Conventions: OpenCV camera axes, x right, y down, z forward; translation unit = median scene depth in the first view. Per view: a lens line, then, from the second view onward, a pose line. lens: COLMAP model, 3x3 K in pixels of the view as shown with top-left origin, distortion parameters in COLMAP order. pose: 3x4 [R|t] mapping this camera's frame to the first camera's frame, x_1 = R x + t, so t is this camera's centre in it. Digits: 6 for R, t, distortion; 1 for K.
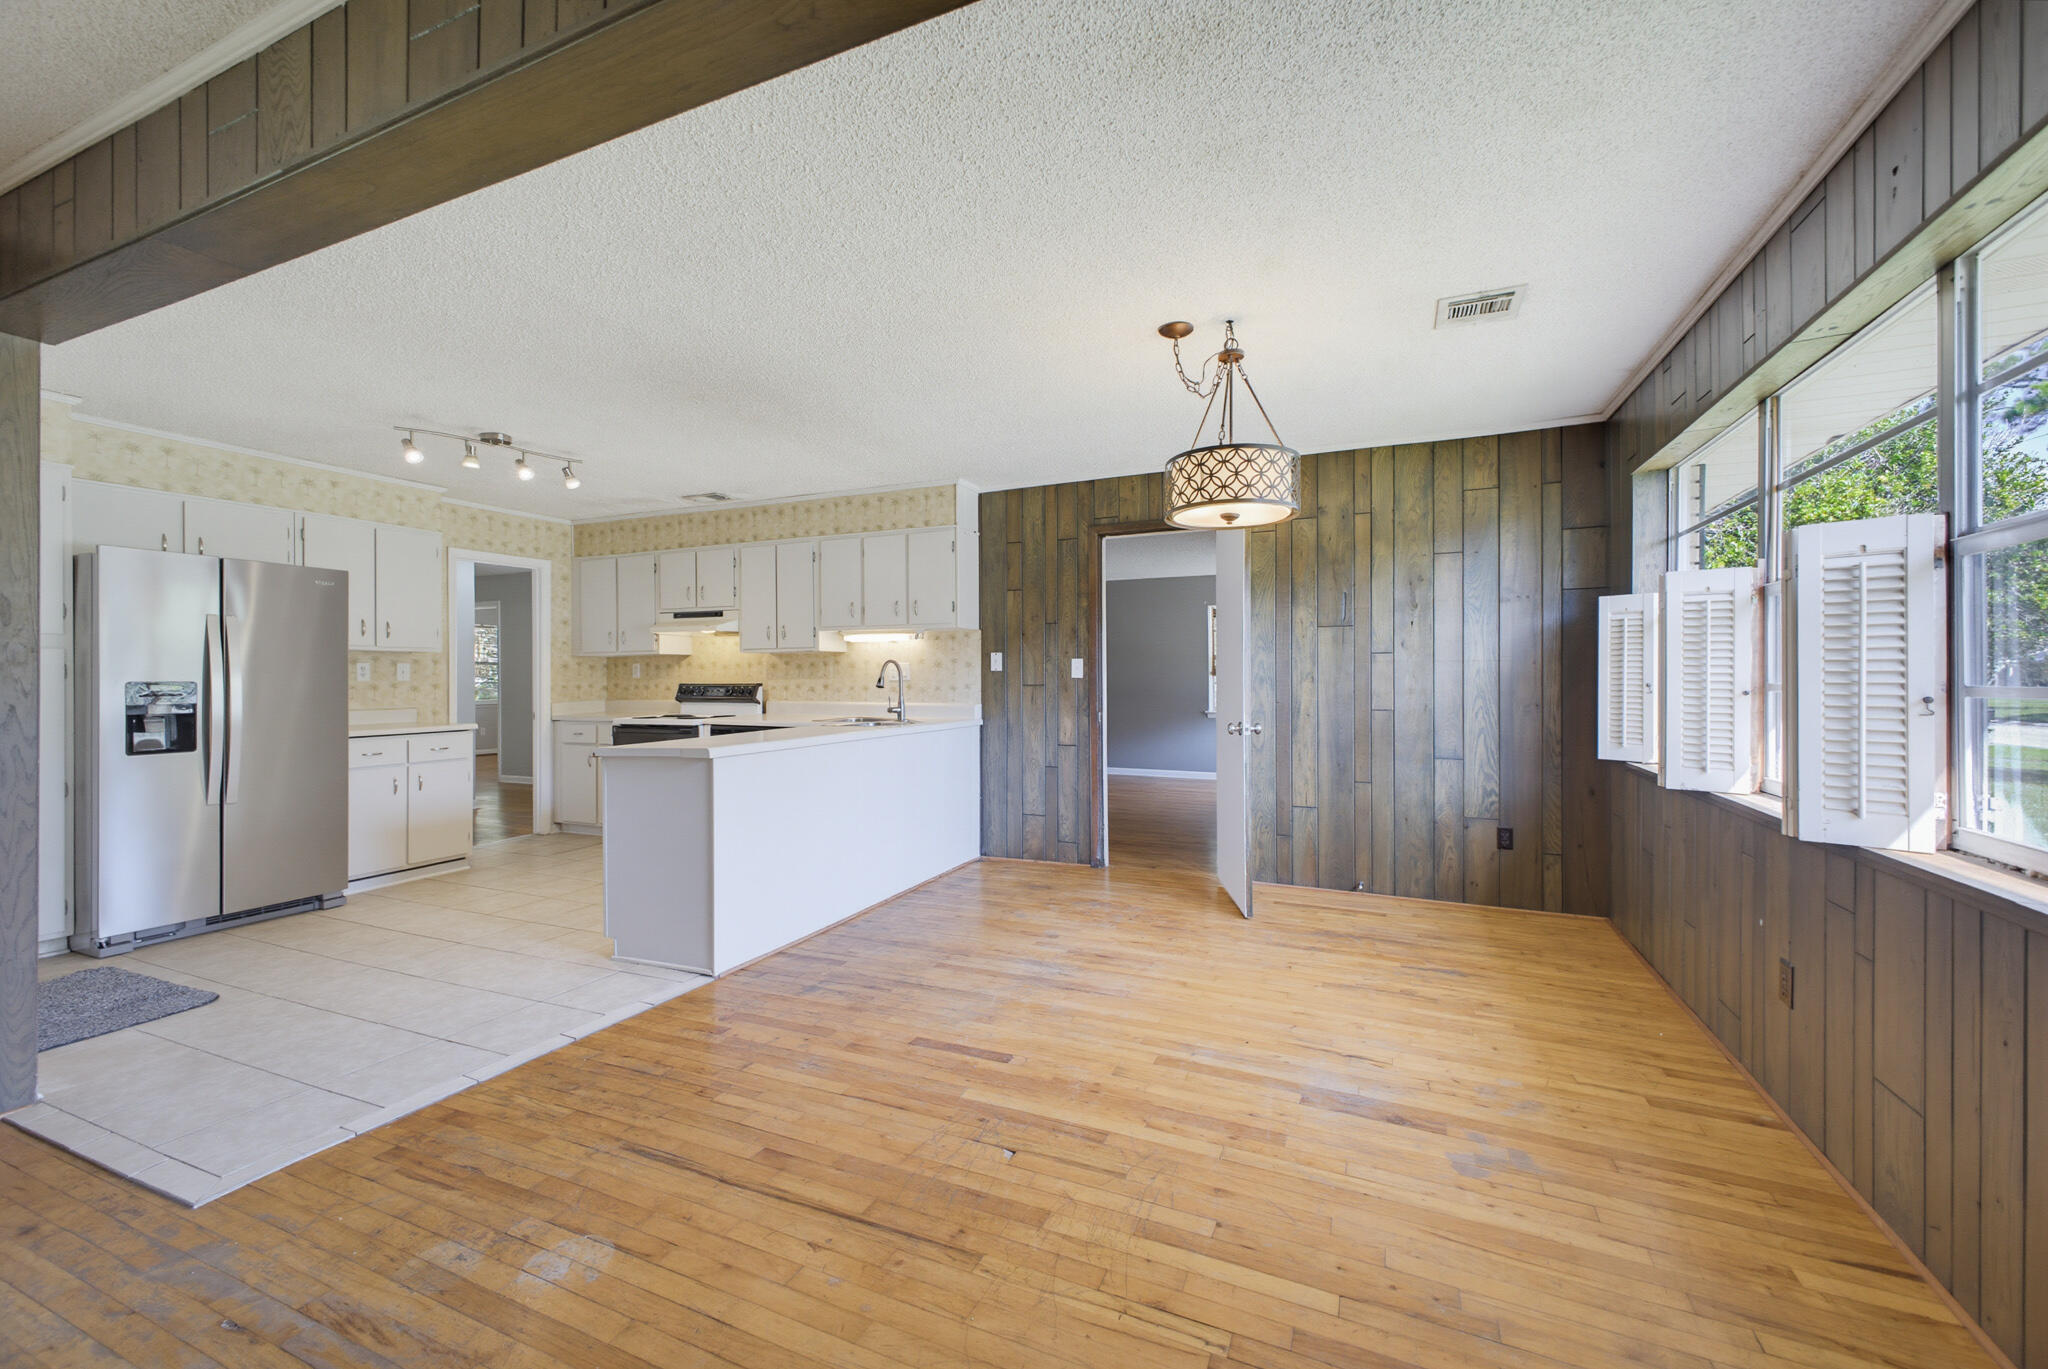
lens RADIAL K [[811.4, 0, 1033.5], [0, 811.4, 678.8], [0, 0, 1]] dist [0.019002, -0.006087]
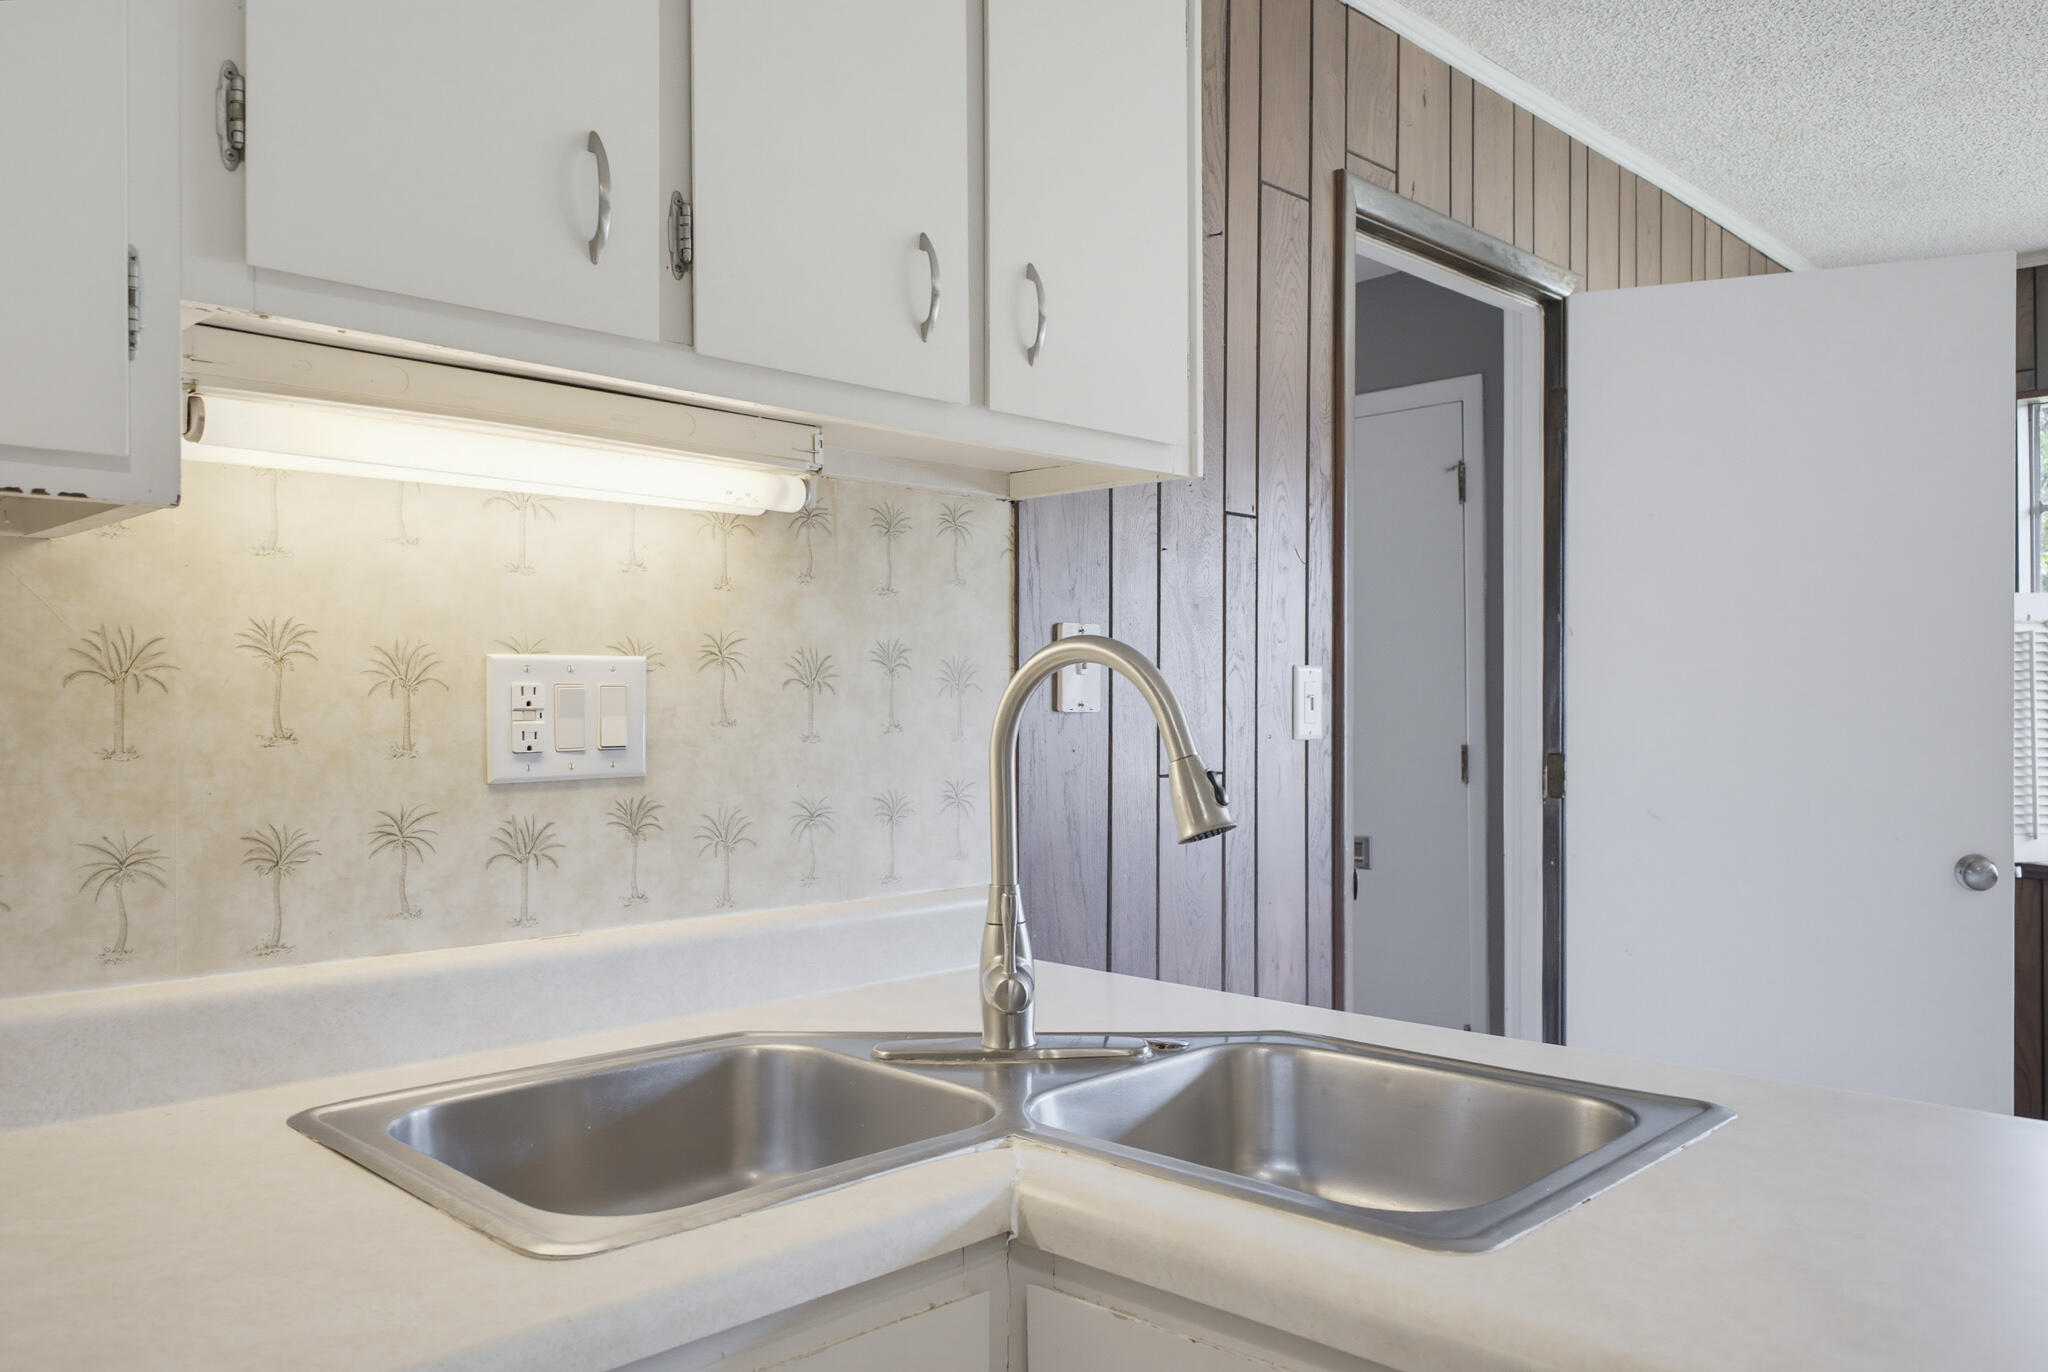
lens RADIAL K [[1537.9, 0, 1022.0], [0, 1537.9, 697.6], [0, 0, 1]] dist [0.012083, 0.003618]
pose [[0.345354, 0.004791, 0.938460, -0.441011], [-0.000844, 0.999988, -0.004794, -0.012226], [-0.938472, 0.000864, 0.345354, 0.924804]]
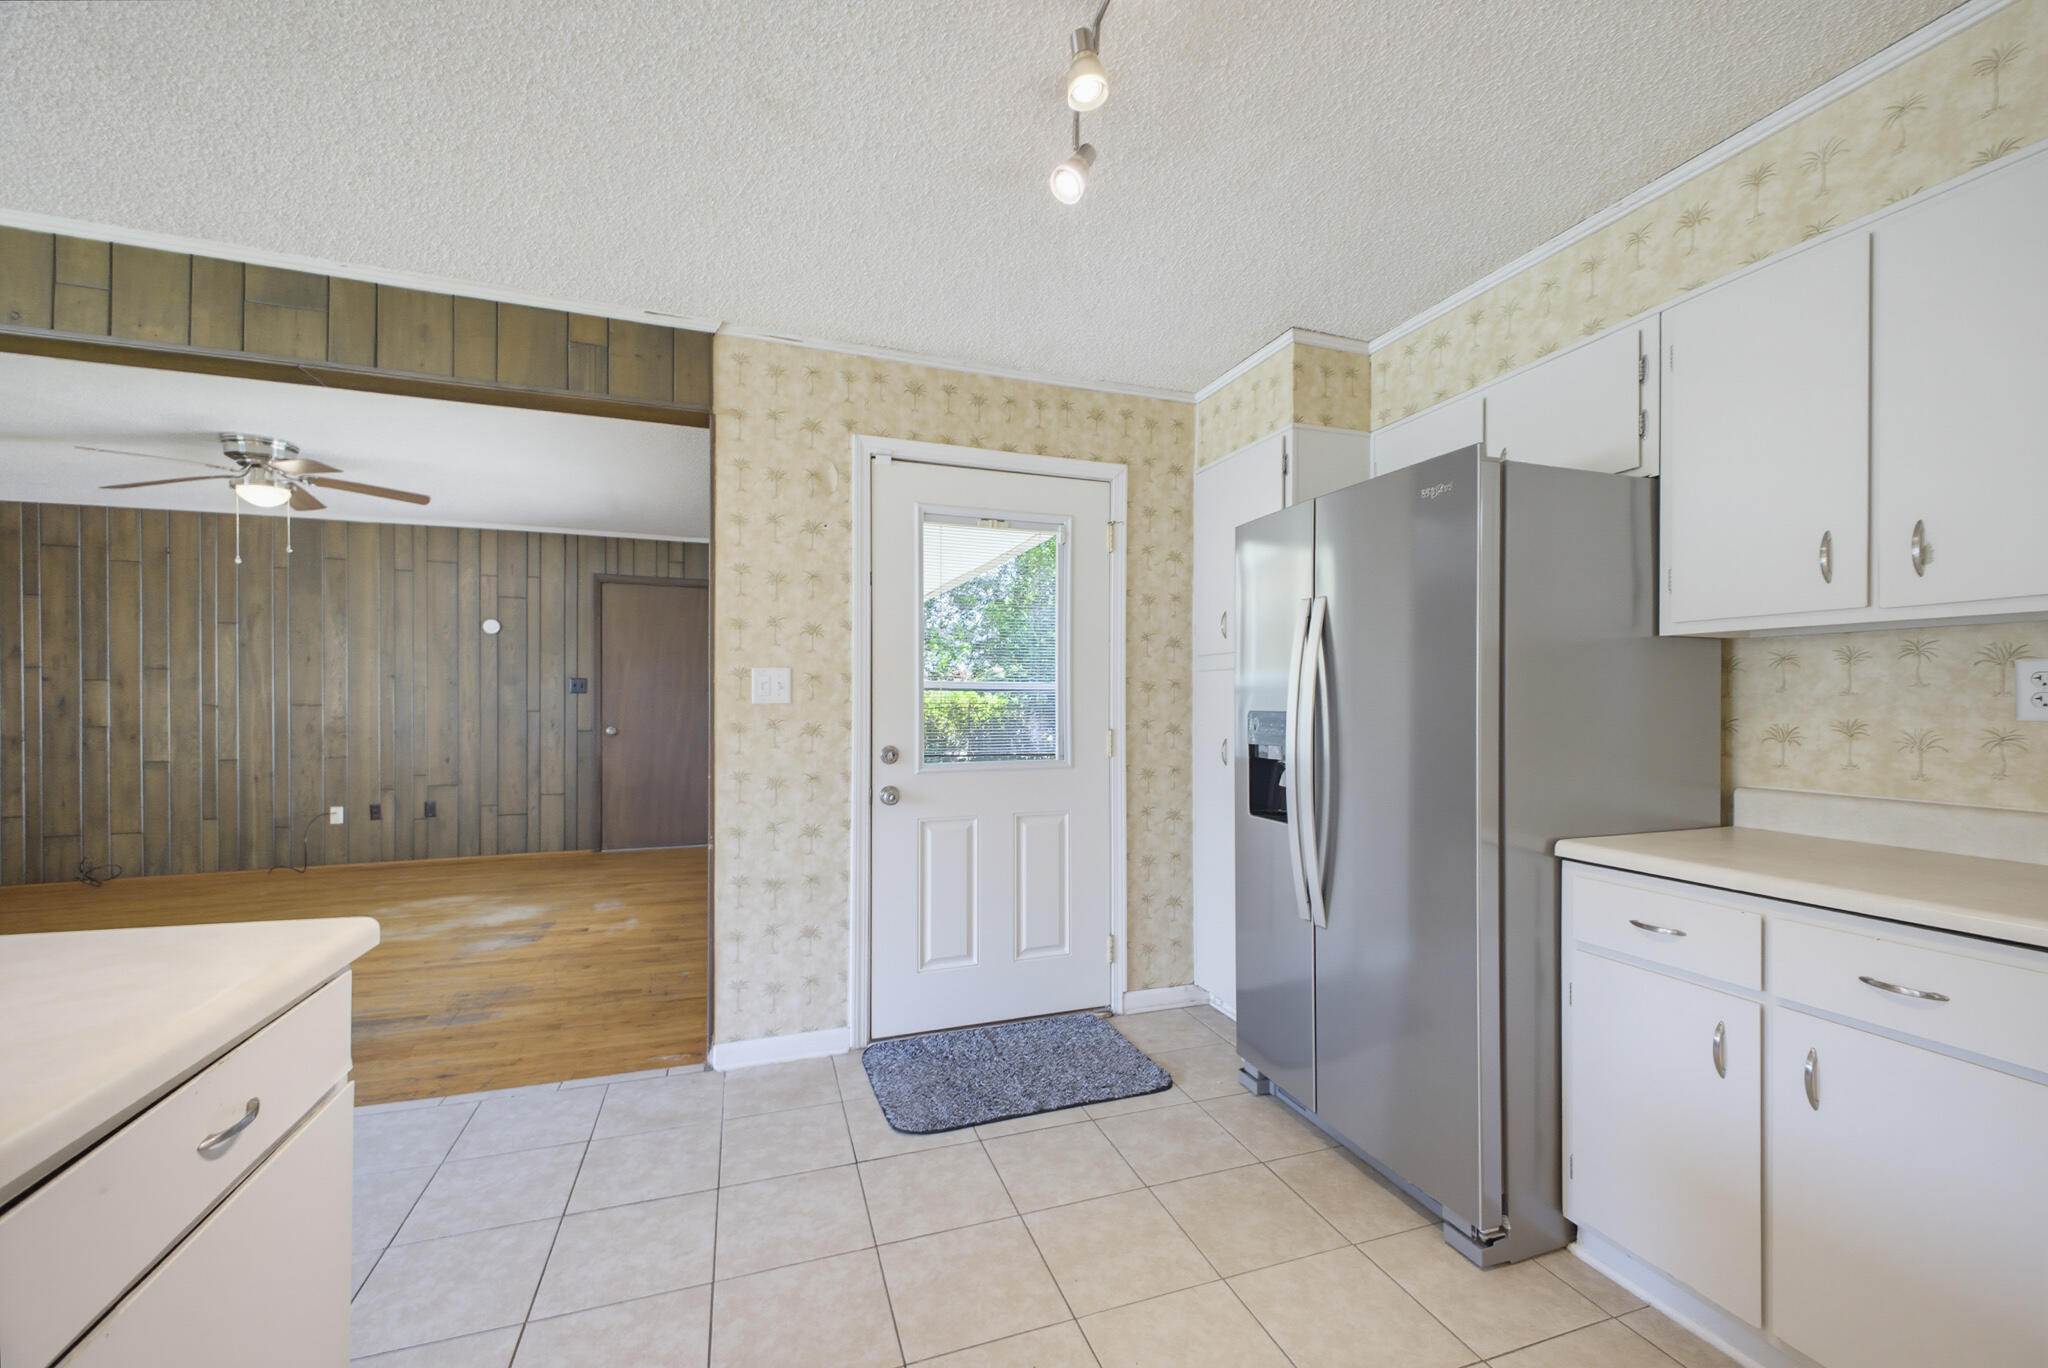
lens RADIAL K [[811.4, 0, 1025.3], [0, 811.4, 702.2], [0, 0, 1]] dist [0.019002, -0.006087]
pose [[-0.728263, 0.002970, -0.685292, -0.345954], [0.000279, 0.999992, 0.004036, -0.005165], [0.685298, 0.002748, -0.728258, 0.991781]]
